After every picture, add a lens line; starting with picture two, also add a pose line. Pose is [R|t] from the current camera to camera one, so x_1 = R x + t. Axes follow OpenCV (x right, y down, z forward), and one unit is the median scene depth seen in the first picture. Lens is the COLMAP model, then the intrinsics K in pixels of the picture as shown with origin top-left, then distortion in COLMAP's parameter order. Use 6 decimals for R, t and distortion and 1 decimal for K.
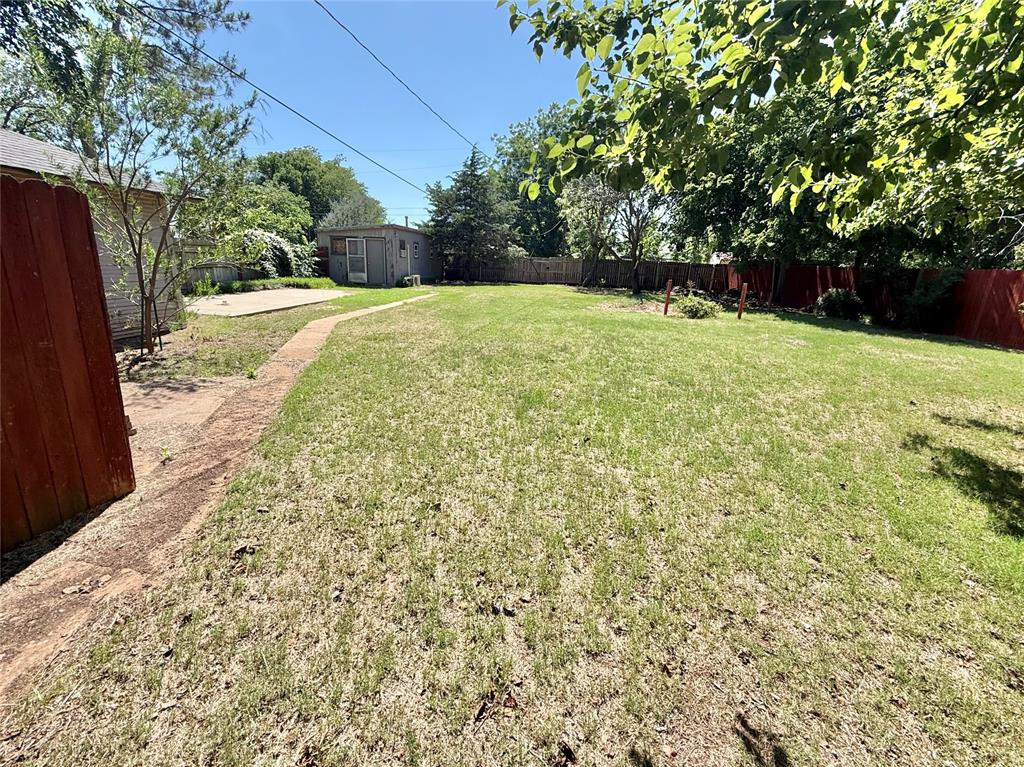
lens RADIAL K [[411.1, 0, 512.0], [0, 411.1, 383.5], [0, 0, 1]] dist [0.002092, 0.000250]
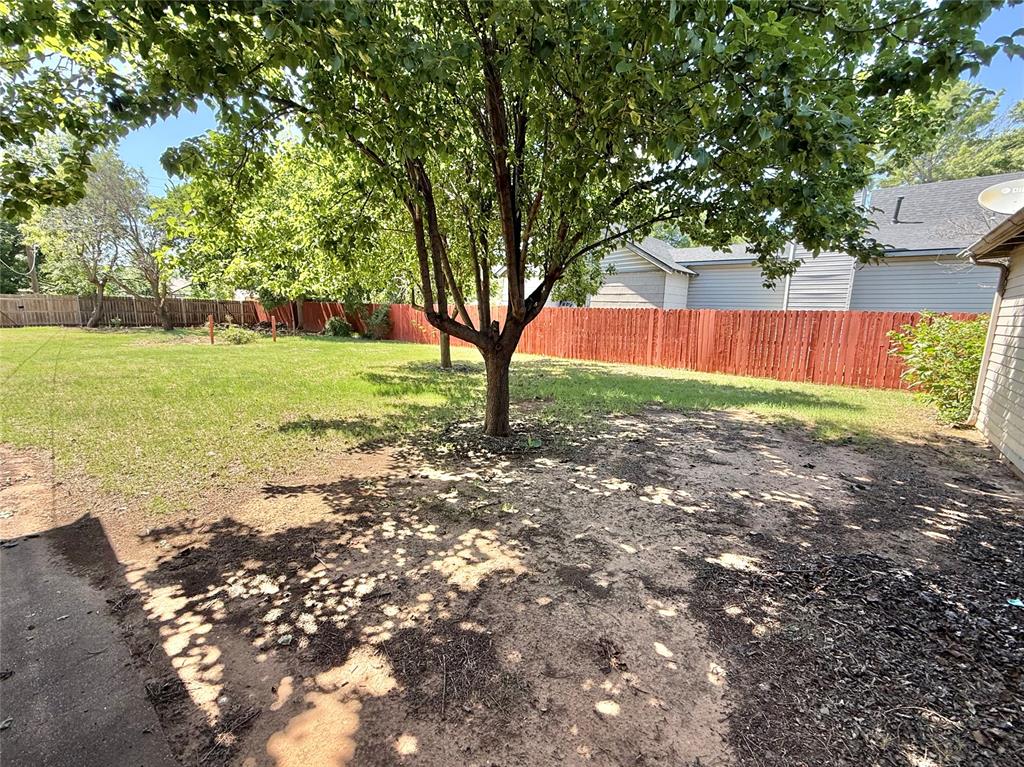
lens RADIAL K [[411.1, 0, 512.0], [0, 411.1, 383.5], [0, 0, 1]] dist [0.002092, 0.000250]
pose [[0.517517, -0.173937, 0.837808, -0.180759], [0.242241, 0.968848, 0.051509, 0.085441], [-0.820667, 0.176295, 0.543530, -0.312513]]
